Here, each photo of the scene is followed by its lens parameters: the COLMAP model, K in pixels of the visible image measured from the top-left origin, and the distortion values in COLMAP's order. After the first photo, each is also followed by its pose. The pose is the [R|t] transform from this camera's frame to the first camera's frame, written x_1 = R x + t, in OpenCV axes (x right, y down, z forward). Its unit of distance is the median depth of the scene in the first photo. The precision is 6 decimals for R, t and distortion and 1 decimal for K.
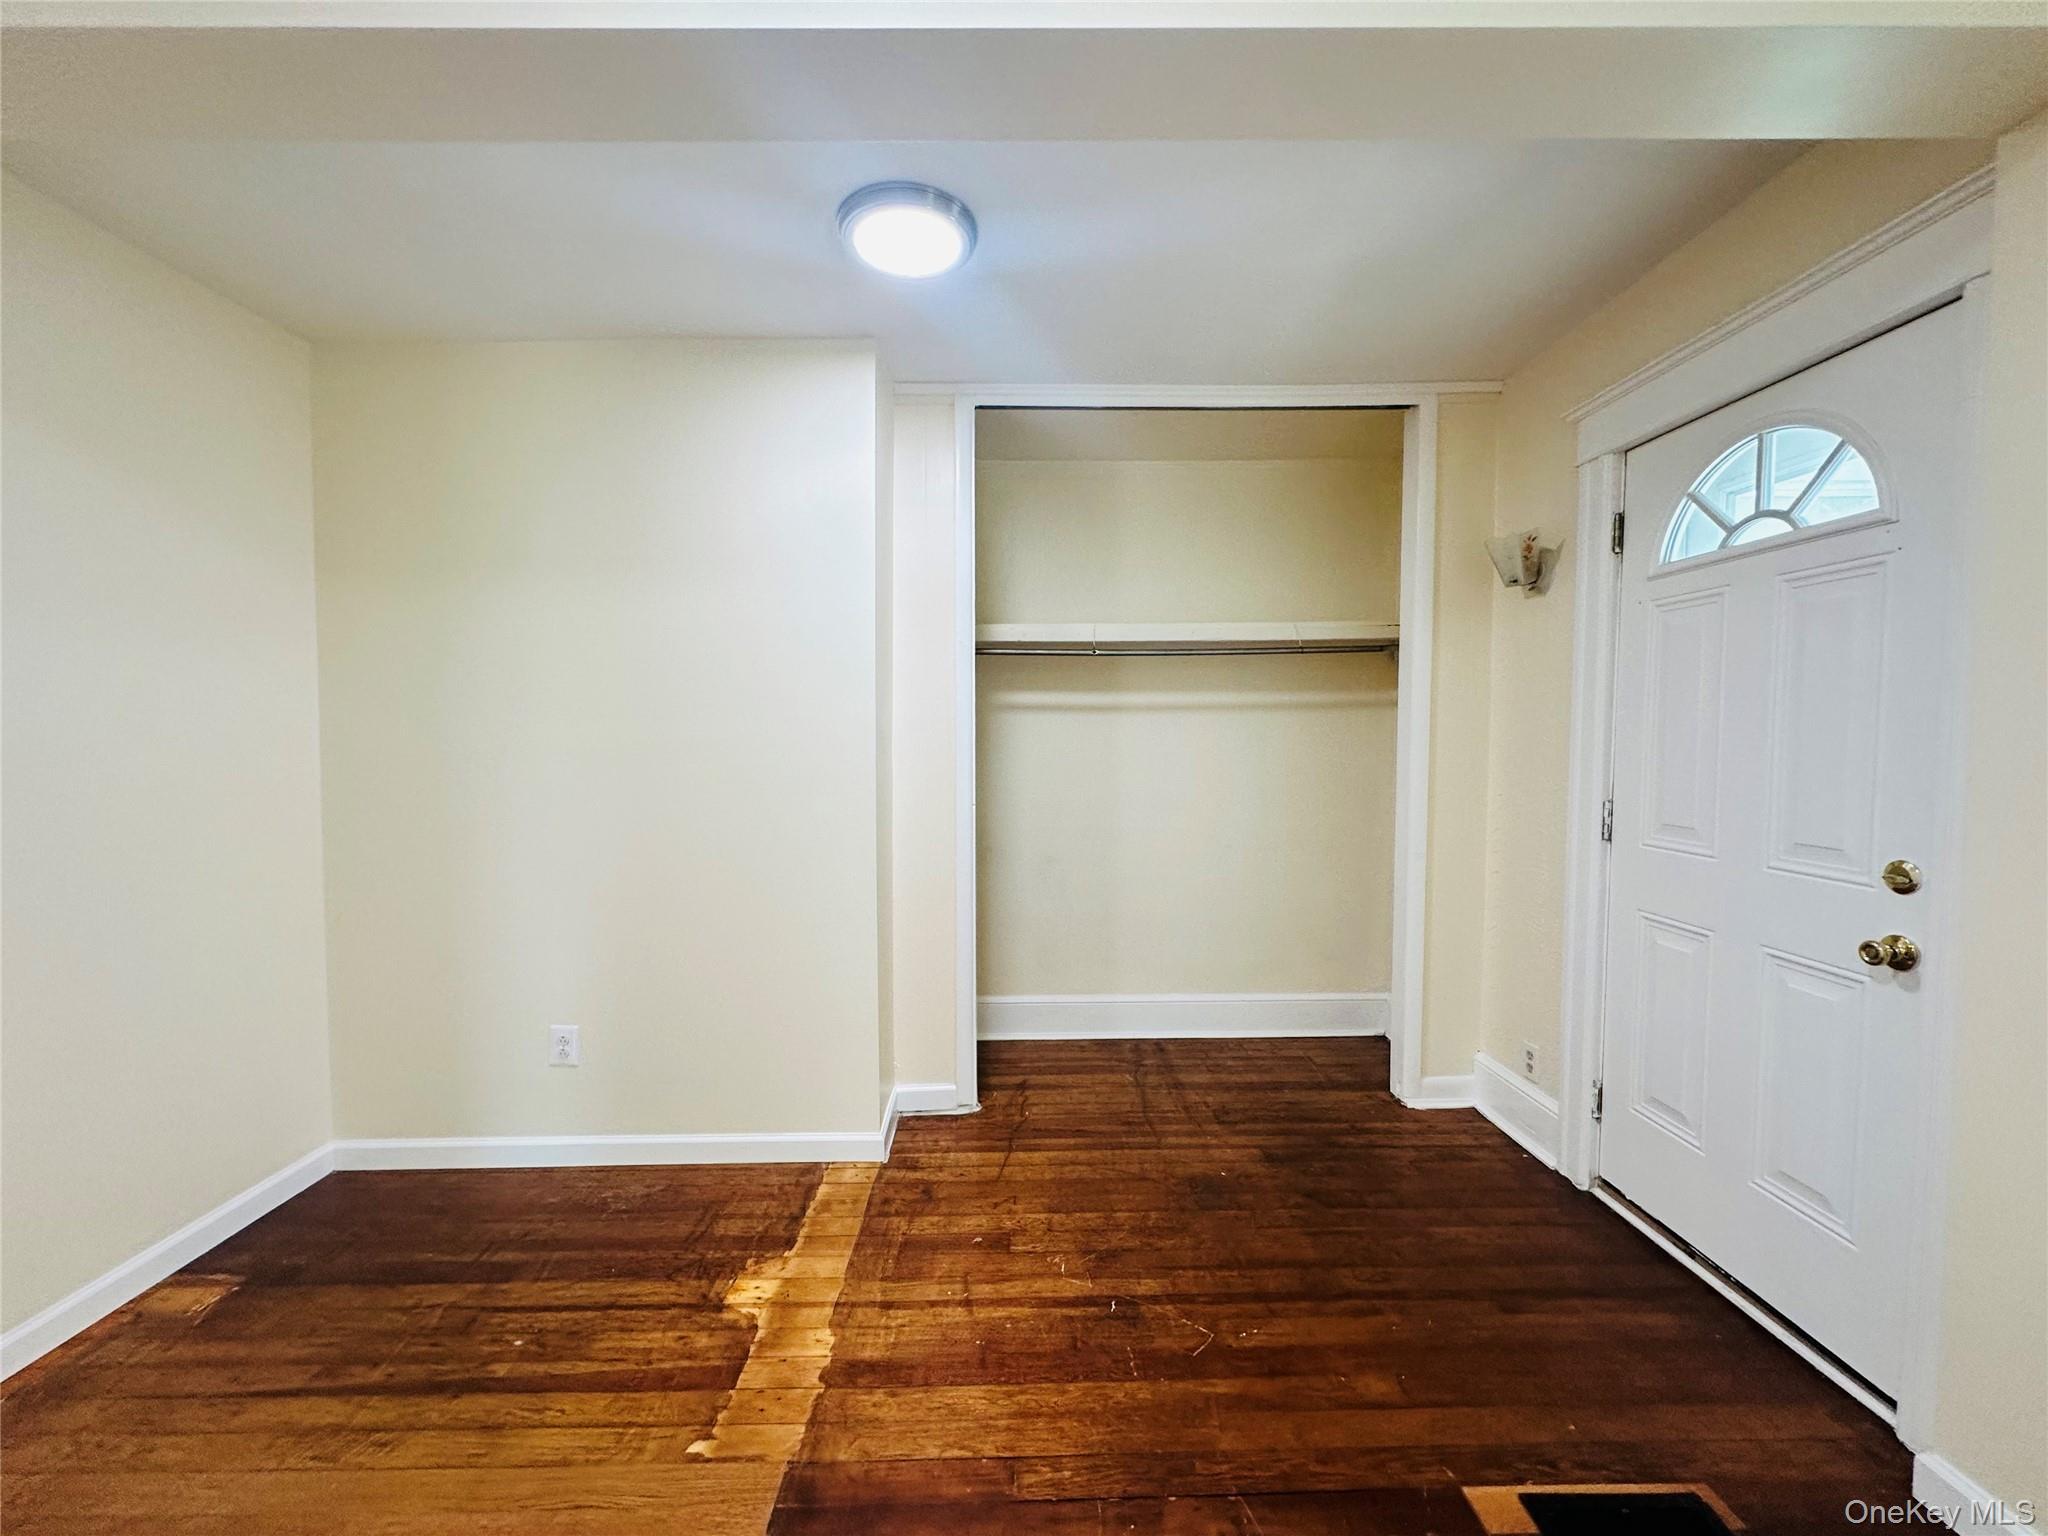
lens RADIAL K [[813.3, 0, 1021.7], [0, 813.3, 764.5], [0, 0, 1]] dist [-0.002790, 0.000621]
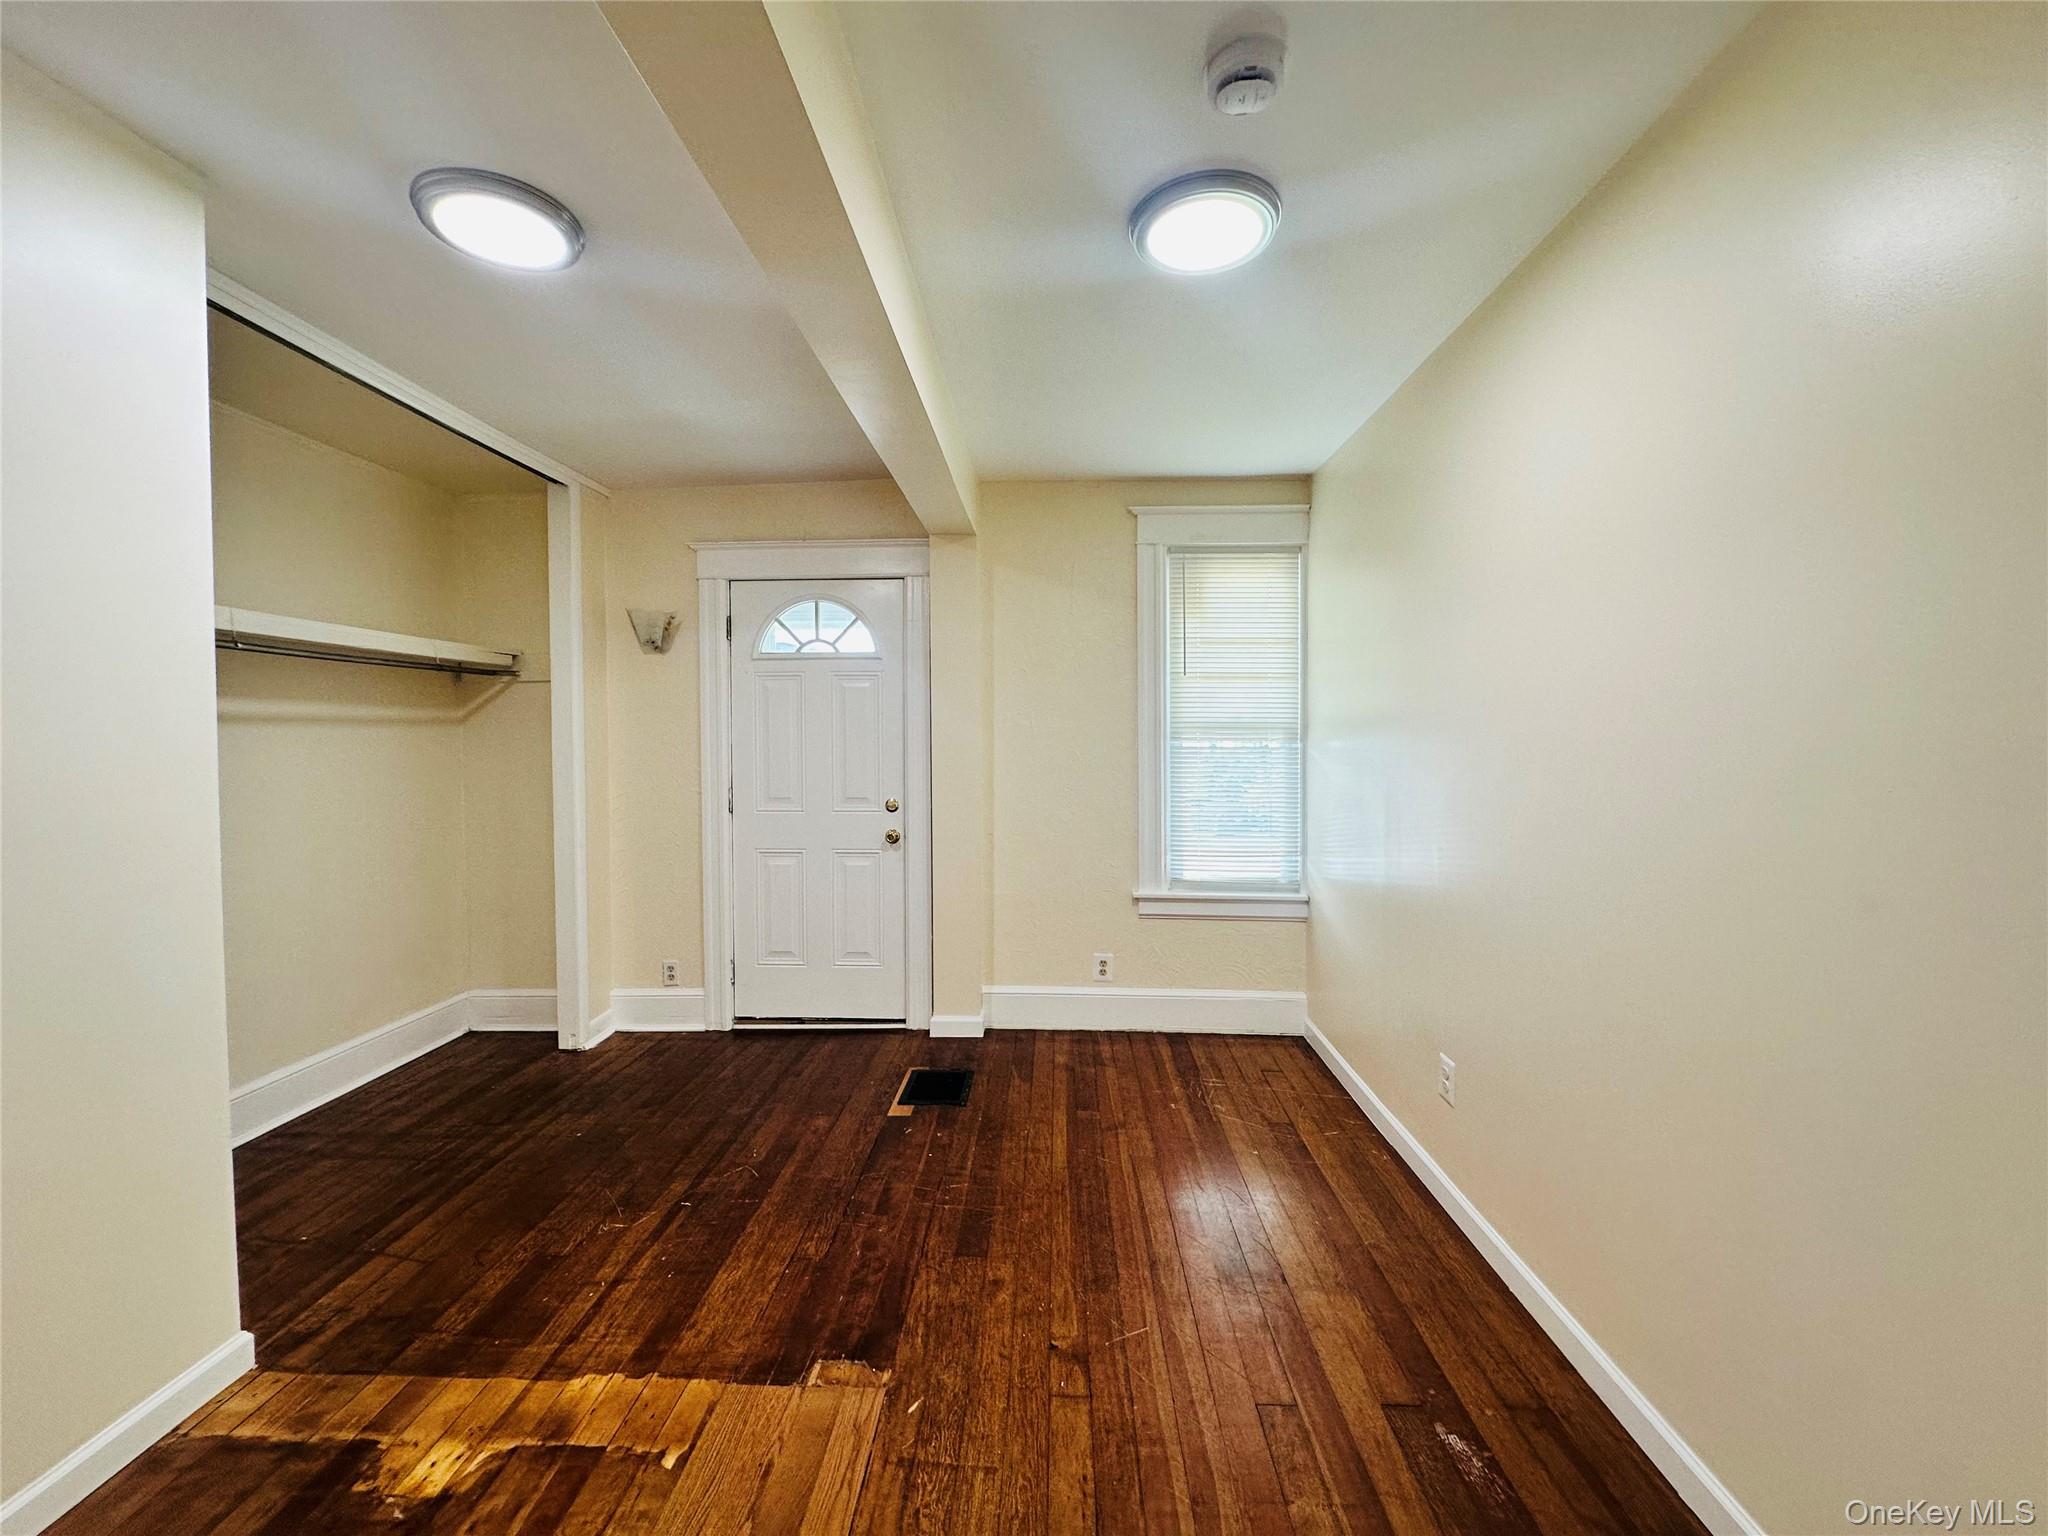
lens RADIAL K [[813.3, 0, 1020.1], [0, 813.3, 766.4], [0, 0, 1]] dist [-0.002790, 0.000621]
pose [[0.057348, -0.027613, 0.997972, -0.938623], [0.042937, 0.998761, 0.025168, -0.017506], [-0.997431, 0.041406, 0.058462, 0.326662]]
